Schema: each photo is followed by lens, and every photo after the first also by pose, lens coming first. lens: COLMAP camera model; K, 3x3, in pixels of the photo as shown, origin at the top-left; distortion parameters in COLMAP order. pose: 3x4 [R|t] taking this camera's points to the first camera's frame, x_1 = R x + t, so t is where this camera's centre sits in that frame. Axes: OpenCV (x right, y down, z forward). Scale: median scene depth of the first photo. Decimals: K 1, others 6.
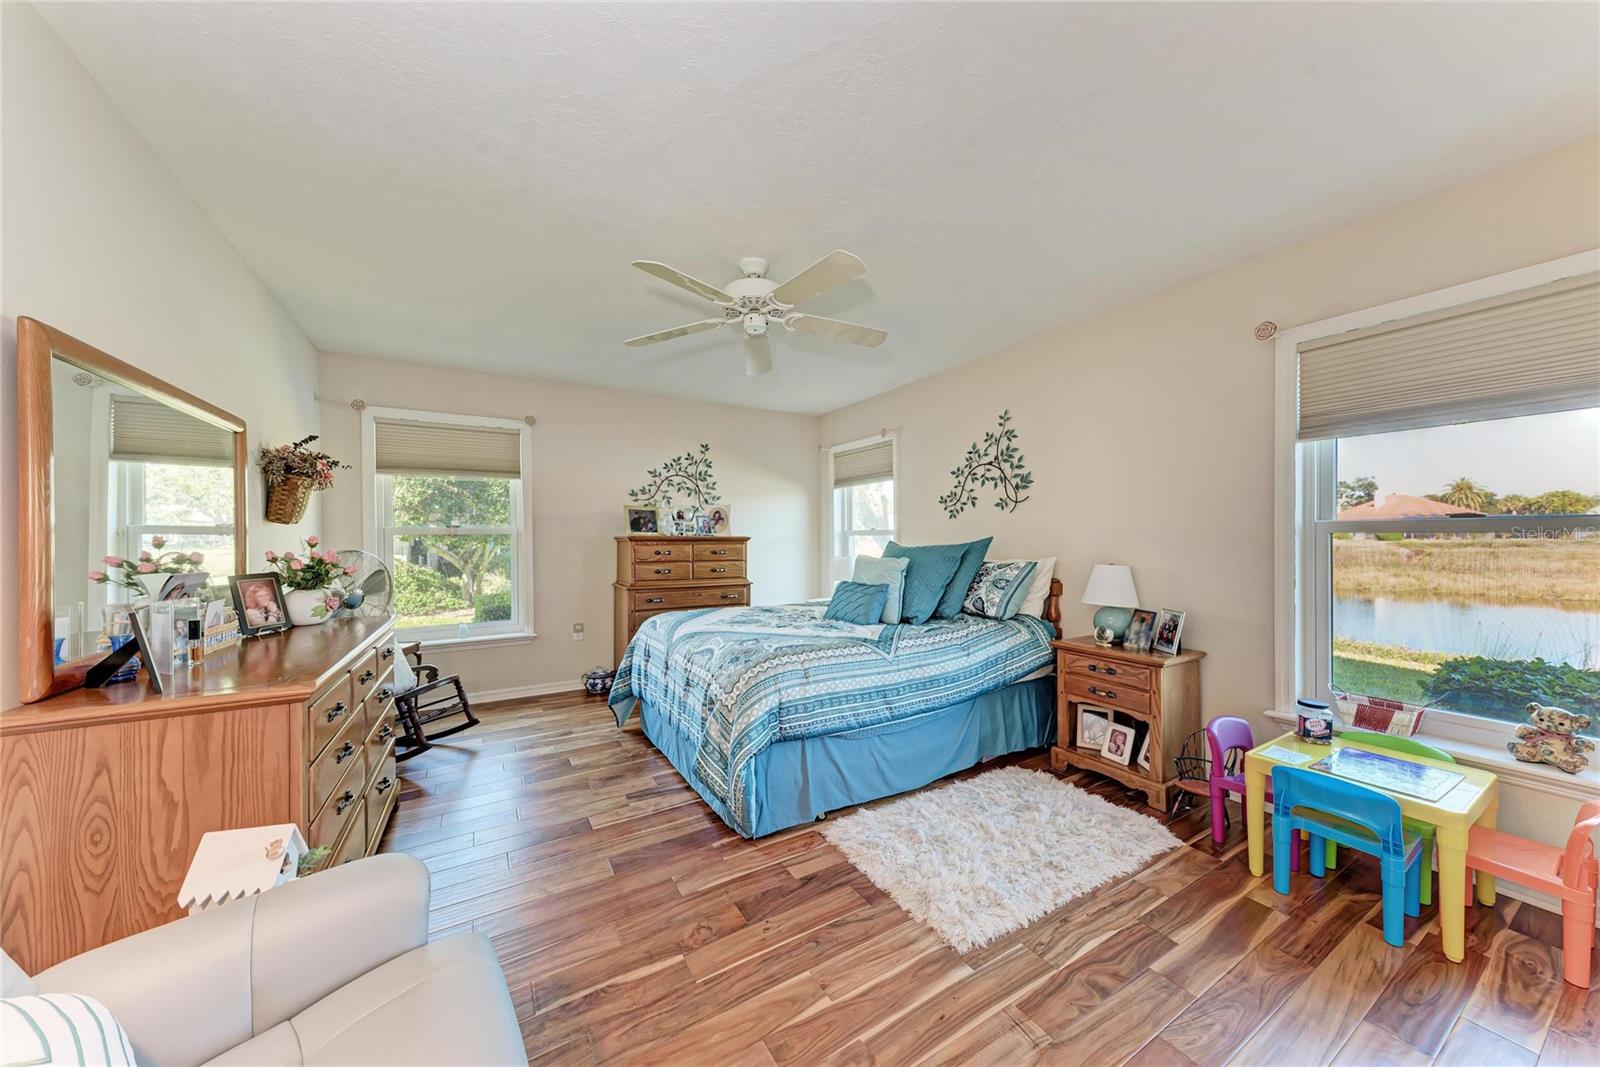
lens RADIAL K [[547.4, 0, 807.9], [0, 547.4, 539.6], [0, 0, 1]] dist [0.015191, -0.001768]
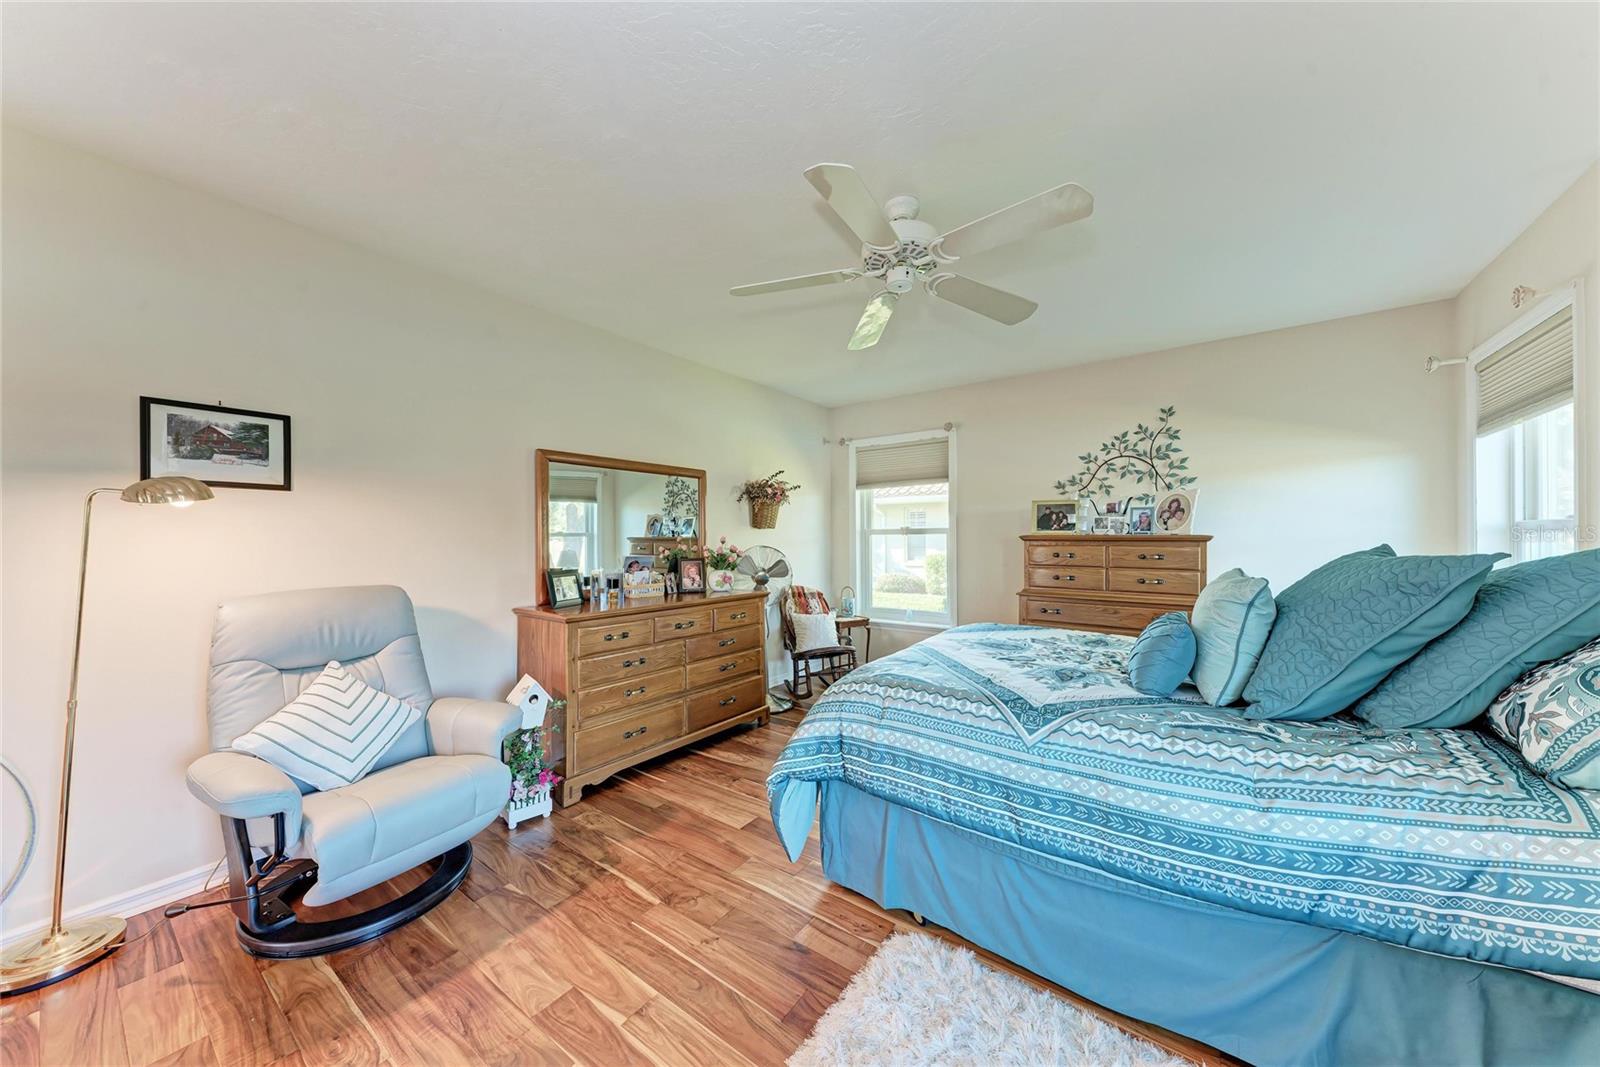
lens RADIAL K [[547.4, 0, 791.1], [0, 547.4, 536.2], [0, 0, 1]] dist [0.015191, -0.001768]
pose [[0.375160, -0.000749, -0.926960, 0.421042], [-0.000764, 0.999999, -0.001117, -0.003716], [0.926960, 0.001127, 0.375159, 0.368193]]
